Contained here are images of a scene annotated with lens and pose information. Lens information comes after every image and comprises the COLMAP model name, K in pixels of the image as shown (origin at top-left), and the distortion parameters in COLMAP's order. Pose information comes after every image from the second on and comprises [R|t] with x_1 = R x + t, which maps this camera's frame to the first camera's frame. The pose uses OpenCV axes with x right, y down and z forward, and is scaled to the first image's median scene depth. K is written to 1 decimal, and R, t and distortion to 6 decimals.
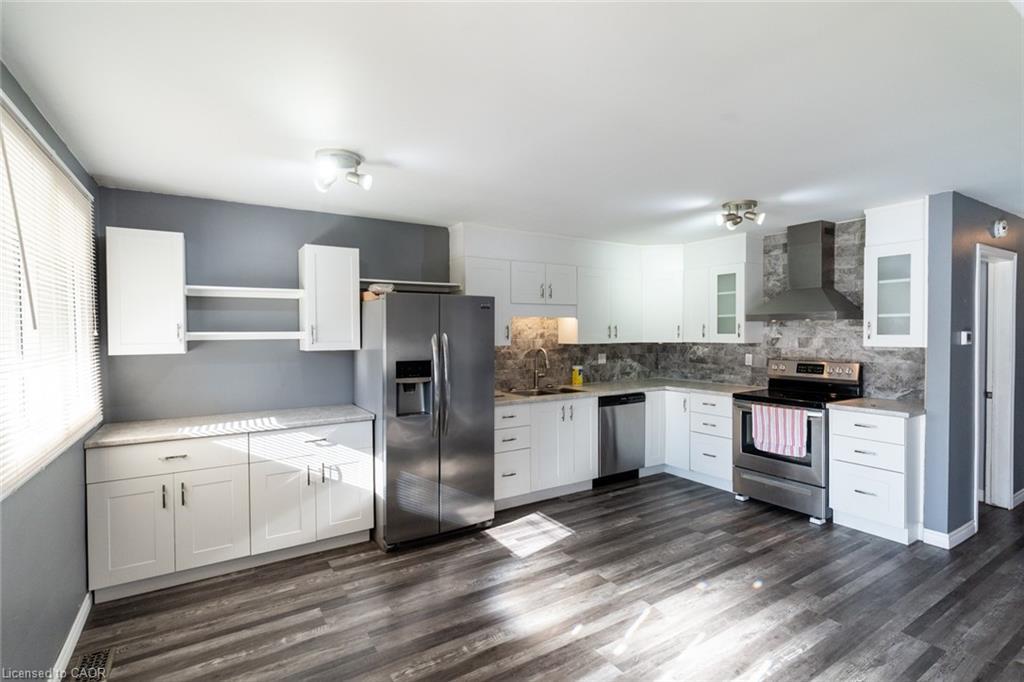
lens RADIAL K [[482.7, 0, 508.9], [0, 482.7, 338.8], [0, 0, 1]] dist [0.001666, 0.001347]
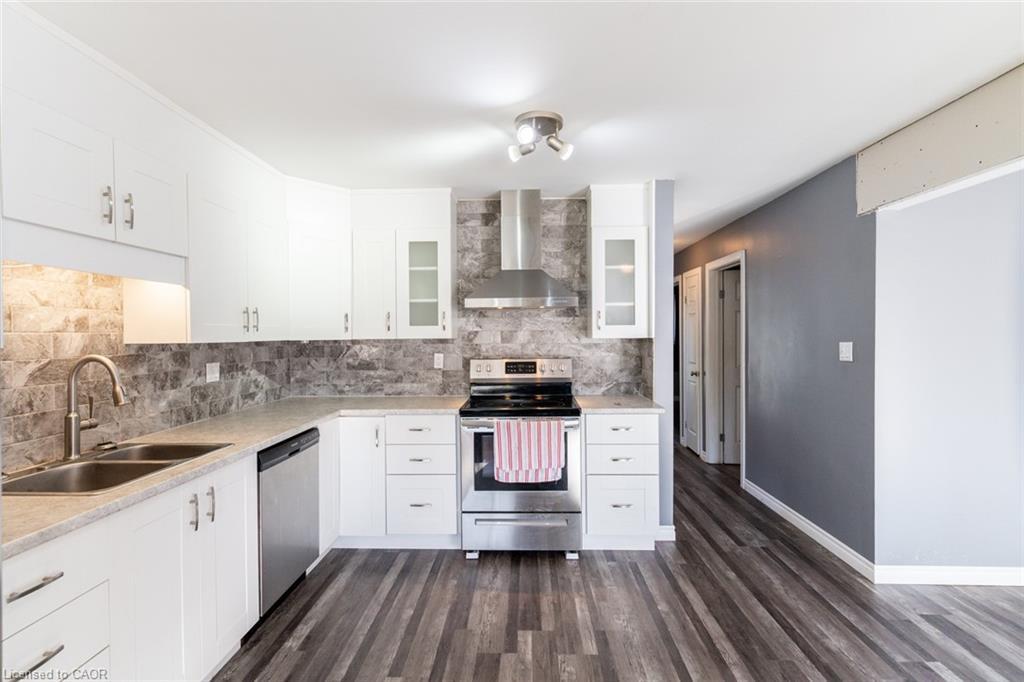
lens RADIAL K [[482.7, 0, 508.9], [0, 482.7, 338.8], [0, 0, 1]] dist [0.001666, 0.001347]
pose [[0.562041, -0.006612, 0.827083, -0.076130], [0.016941, 0.999850, -0.003519, 0.015112], [-0.826936, 0.015989, 0.562069, 0.558418]]
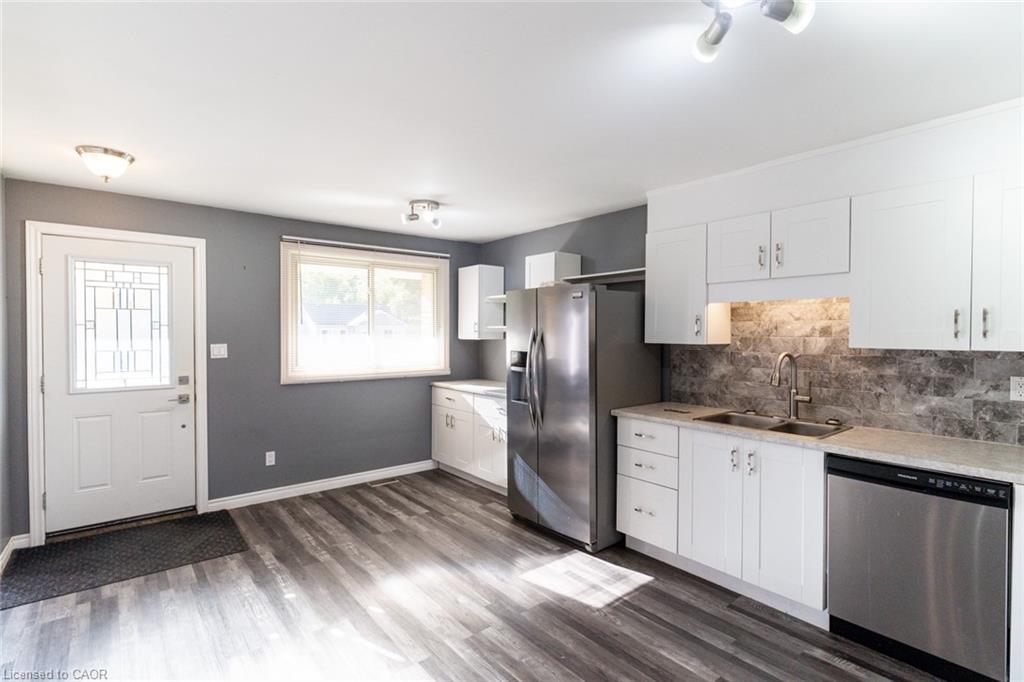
lens RADIAL K [[489.8, 0, 513.8], [0, 489.8, 338.0], [0, 0, 1]] dist [0.002914, 0.000670]
pose [[0.133727, 0.018383, -0.990848, 0.696234], [-0.017627, 0.999714, 0.016169, -0.002154], [0.990861, 0.015303, 0.134013, 0.651016]]
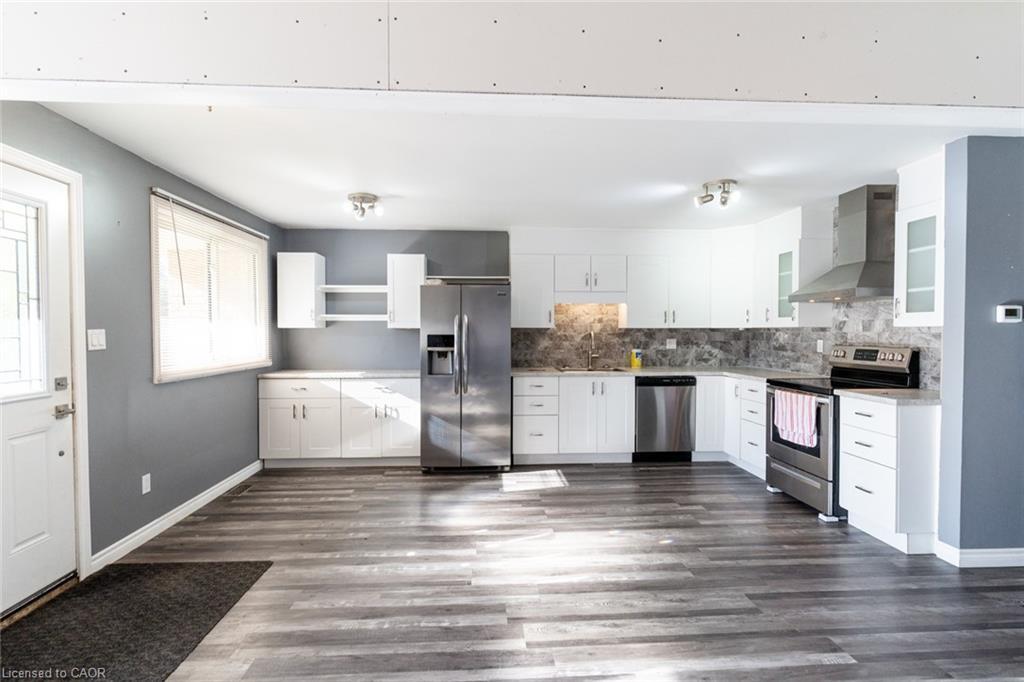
lens RADIAL K [[482.7, 0, 508.9], [0, 482.7, 338.8], [0, 0, 1]] dist [0.001666, 0.001347]
pose [[0.879253, 0.013883, -0.476152, 0.479594], [-0.012313, 0.999904, 0.006417, 0.035689], [0.476195, 0.000221, 0.879340, -0.077785]]
